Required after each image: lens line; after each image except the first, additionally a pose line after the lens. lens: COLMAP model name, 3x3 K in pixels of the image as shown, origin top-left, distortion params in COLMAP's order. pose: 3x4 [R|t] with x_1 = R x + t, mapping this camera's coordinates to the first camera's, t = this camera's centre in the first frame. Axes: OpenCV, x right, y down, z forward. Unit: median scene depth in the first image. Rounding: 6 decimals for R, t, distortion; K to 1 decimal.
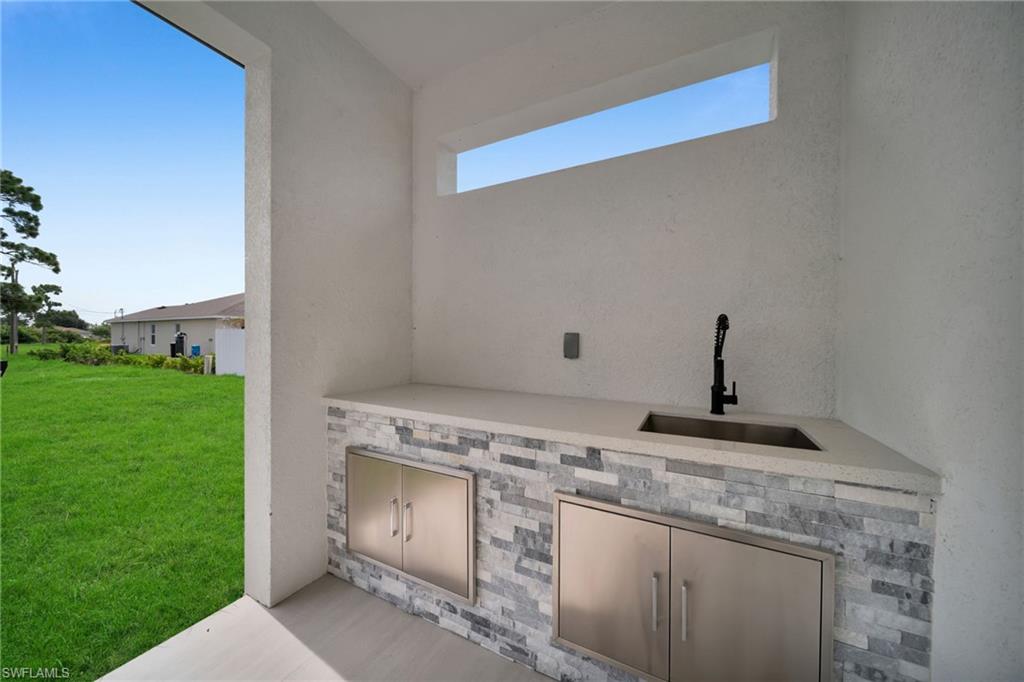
lens RADIAL K [[357.2, 0, 507.0], [0, 357.2, 341.5], [0, 0, 1]] dist [0.001142, 0.000272]
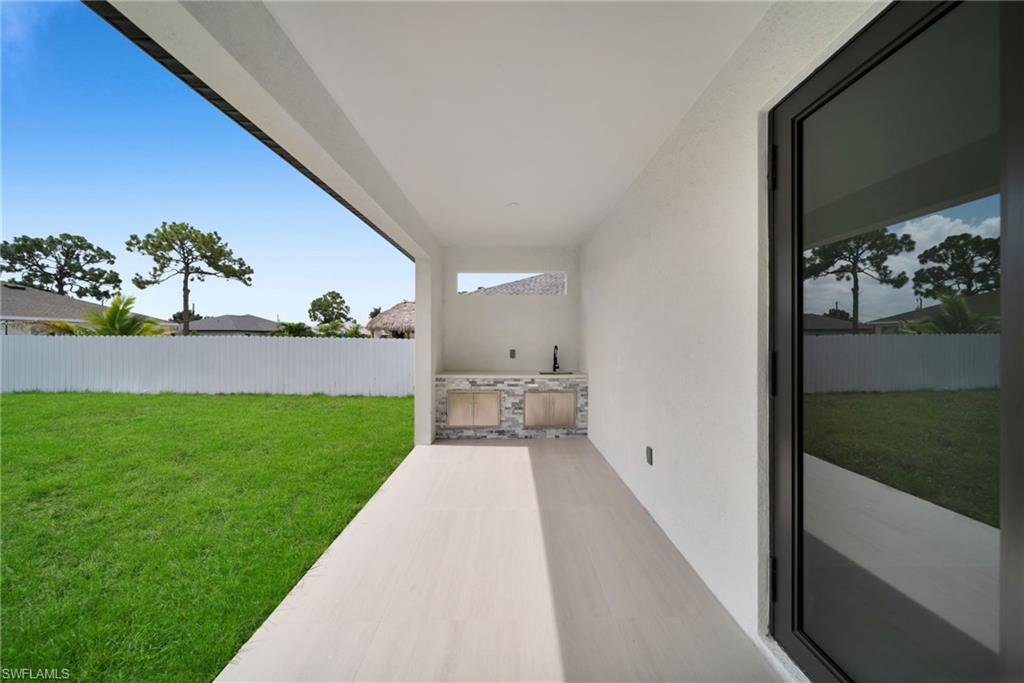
lens RADIAL K [[357.2, 0, 513.2], [0, 357.2, 340.4], [0, 0, 1]] dist [0.001142, 0.000272]
pose [[0.875767, -0.003710, 0.482720, -1.711854], [0.007200, 0.999960, -0.005378, -0.115156], [-0.482681, 0.008185, 0.875758, -2.224223]]
